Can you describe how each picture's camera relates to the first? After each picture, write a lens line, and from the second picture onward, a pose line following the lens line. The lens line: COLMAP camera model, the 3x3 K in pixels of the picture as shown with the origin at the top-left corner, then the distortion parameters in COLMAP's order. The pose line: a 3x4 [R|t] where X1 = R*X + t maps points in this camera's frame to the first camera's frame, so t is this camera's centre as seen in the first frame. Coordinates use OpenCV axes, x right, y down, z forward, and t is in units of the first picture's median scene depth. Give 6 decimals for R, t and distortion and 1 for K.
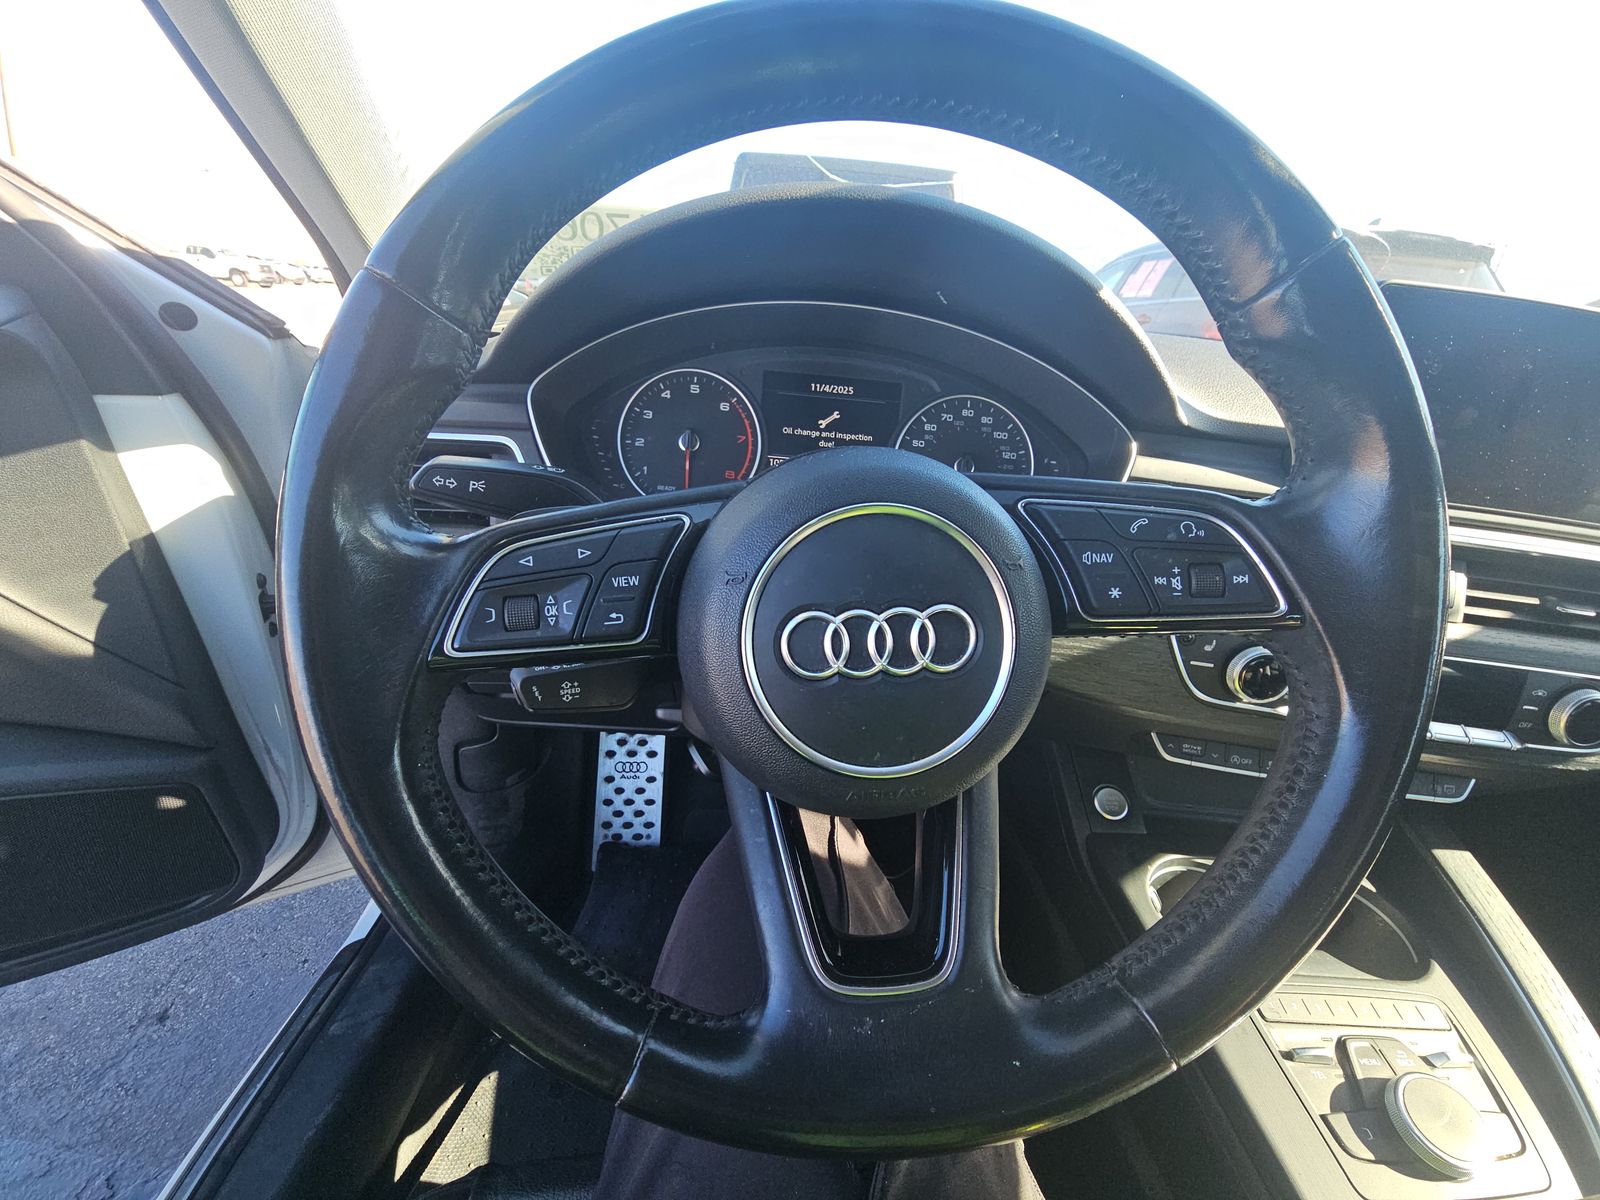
lens RADIAL K [[650.6, 0, 791.0], [0, 650.6, 615.1], [0, 0, 1]] dist [0.006695, -0.006392]
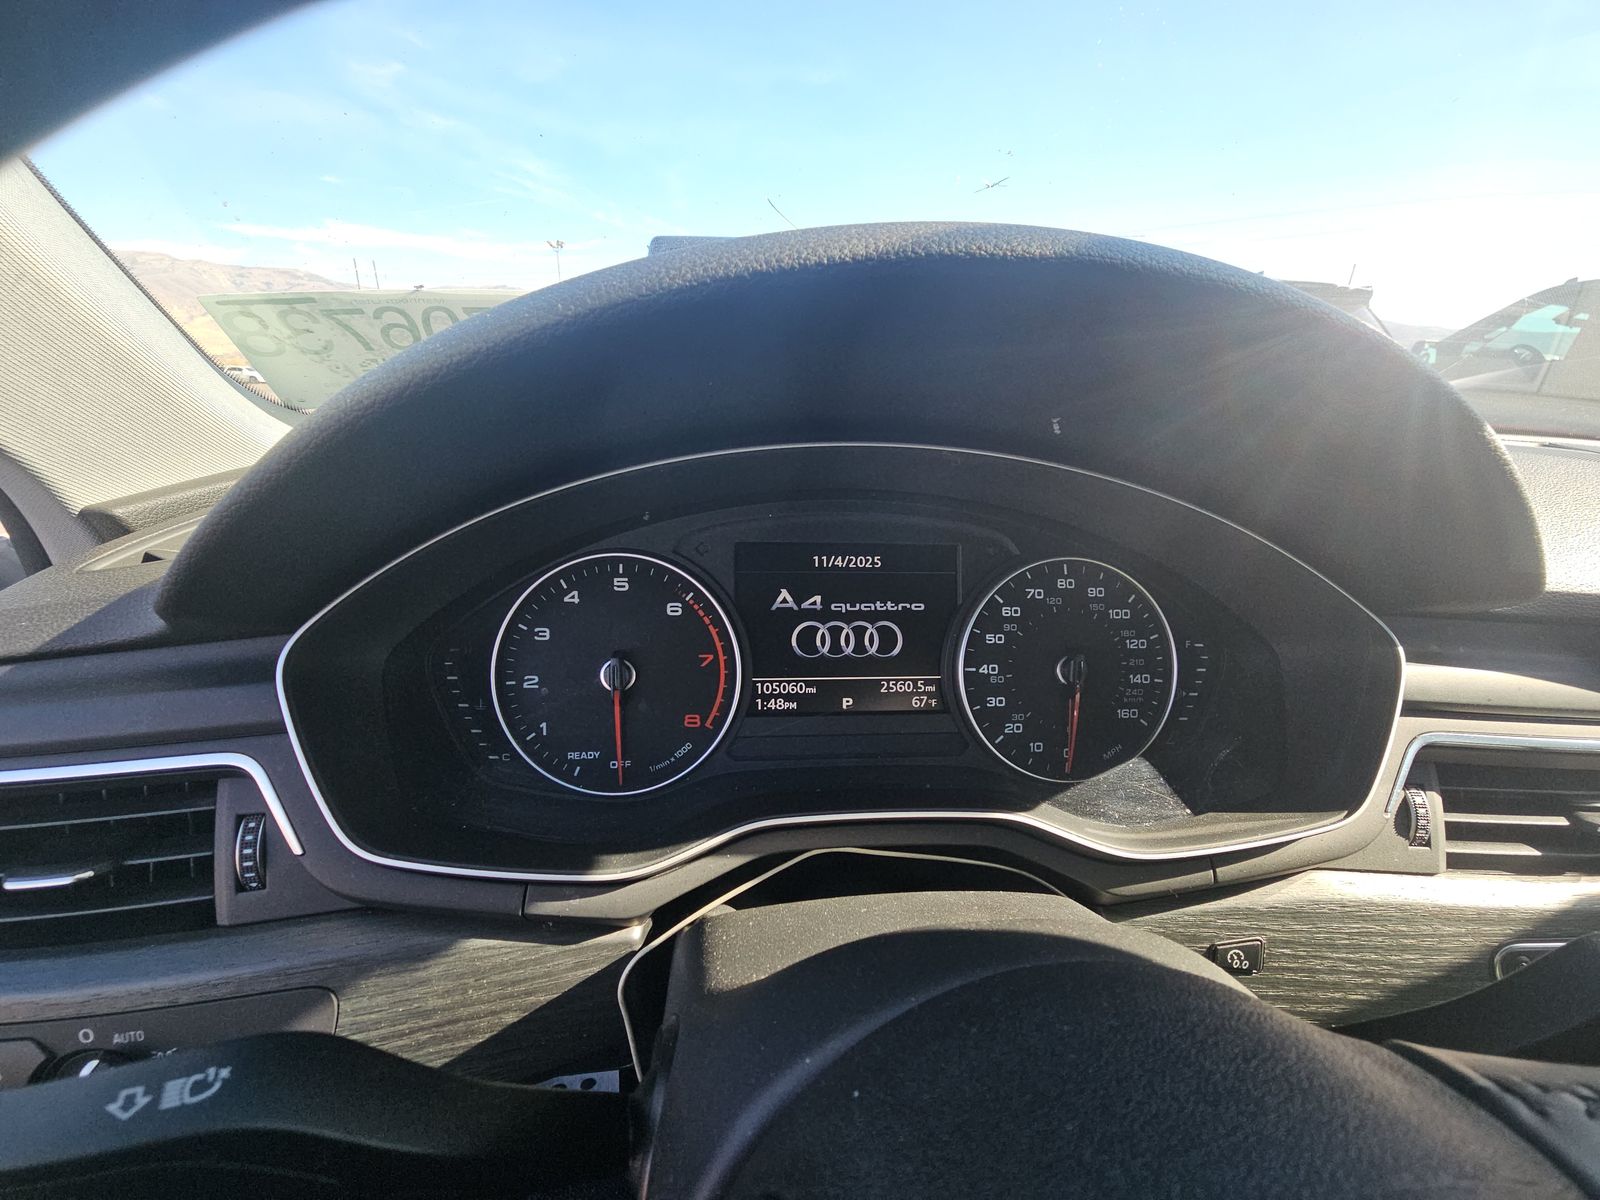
lens RADIAL K [[650.6, 0, 798.3], [0, 650.6, 614.3], [0, 0, 1]] dist [0.006695, -0.006392]
pose [[0.992156, -0.088561, 0.088227, -0.042907], [0.096046, 0.991780, -0.084548, -0.257315], [-0.080014, 0.092359, 0.992506, 0.407527]]
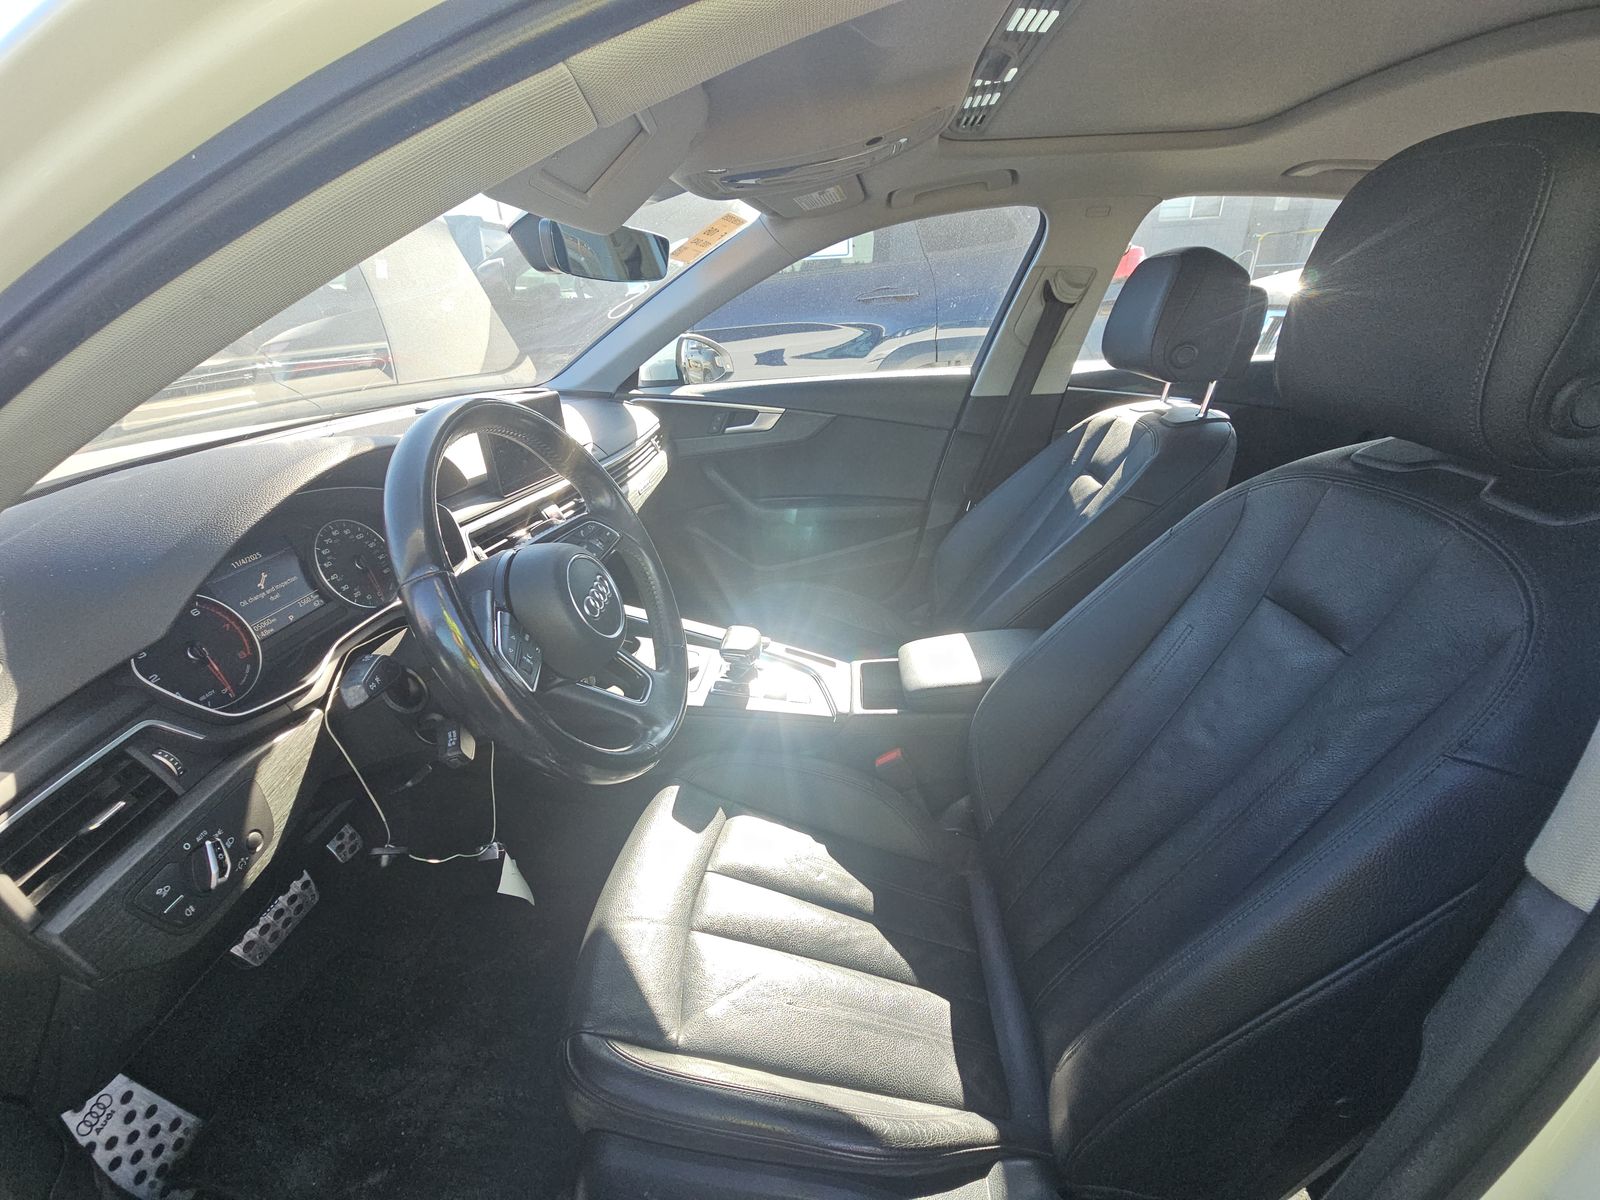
lens RADIAL K [[650.6, 0, 797.9], [0, 650.6, 601.6], [0, 0, 1]] dist [0.006695, -0.006392]
pose [[0.047689, -0.492978, 0.868734, -1.065777], [0.450602, 0.786816, 0.421757, -0.345230], [-0.891450, 0.371340, 0.259660, -0.273614]]
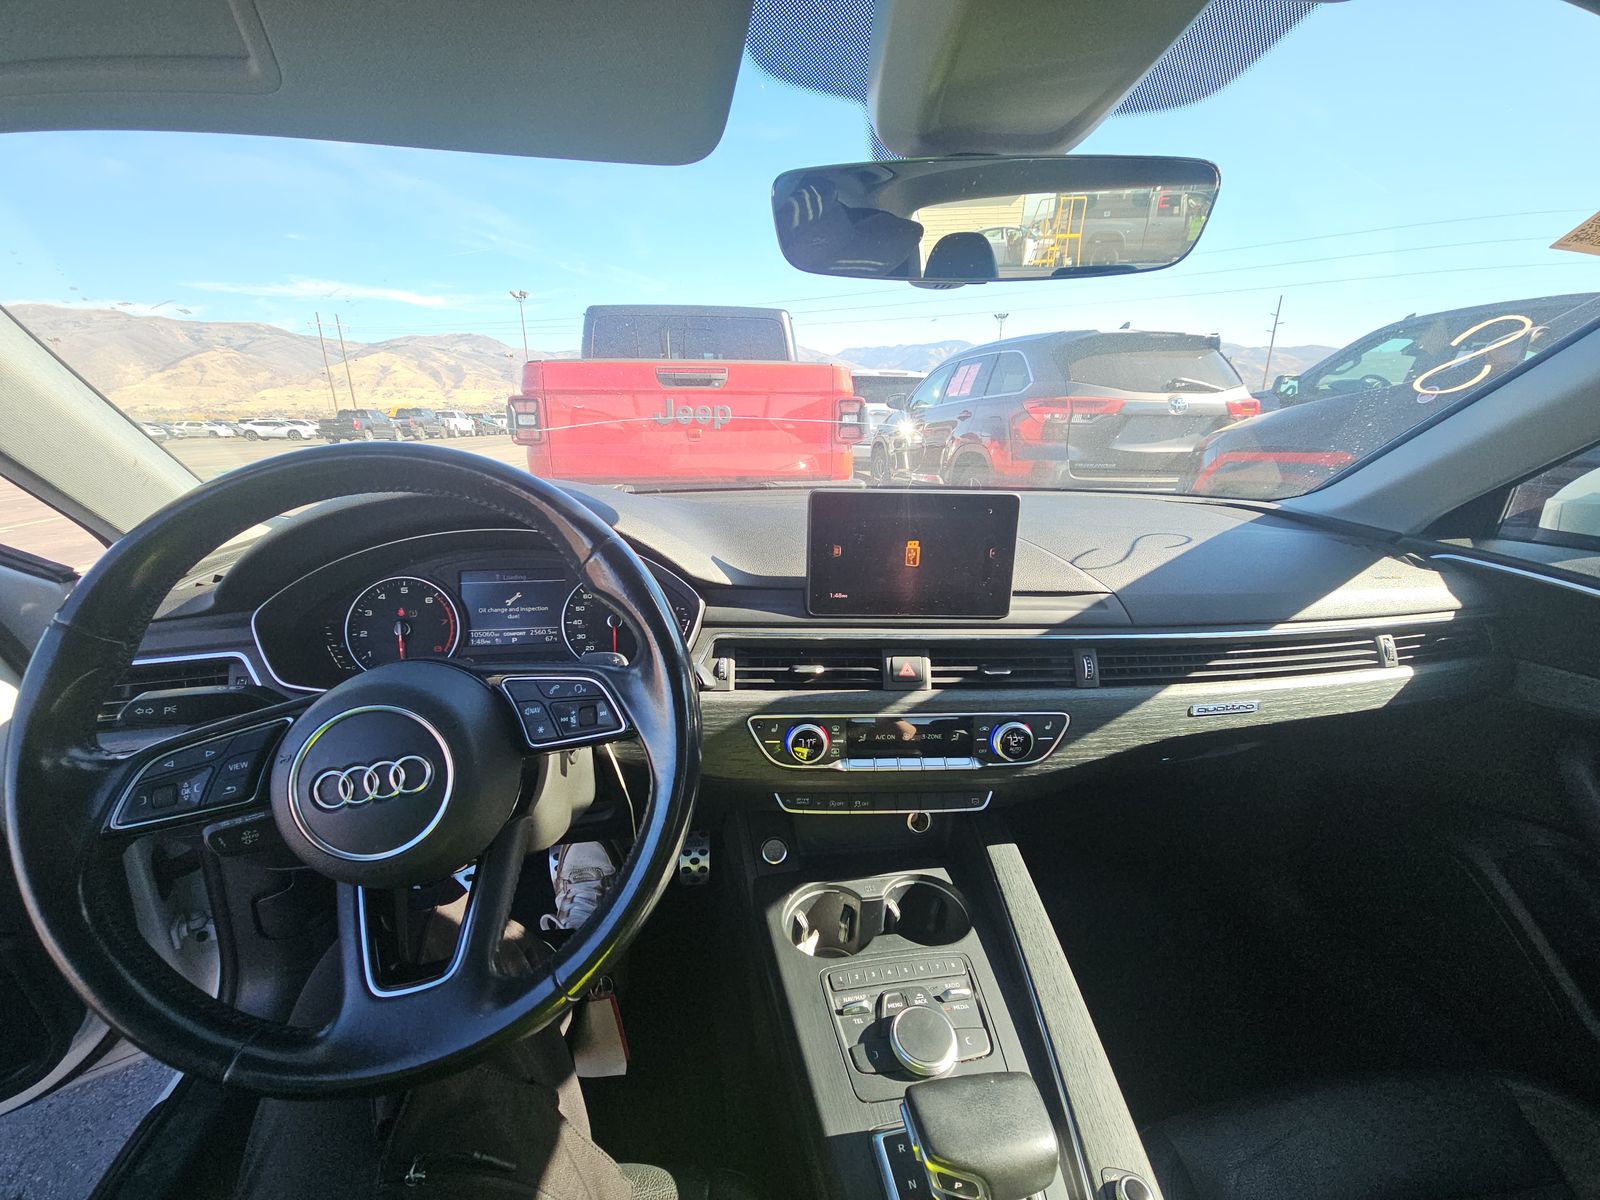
lens RADIAL K [[650.6, 0, 797.0], [0, 650.6, 614.5], [0, 0, 1]] dist [0.006695, -0.006392]
pose [[0.983808, -0.125826, 0.127633, 0.480956], [0.142358, 0.981246, -0.129961, -0.005688], [-0.108887, 0.146026, 0.983270, -0.418379]]
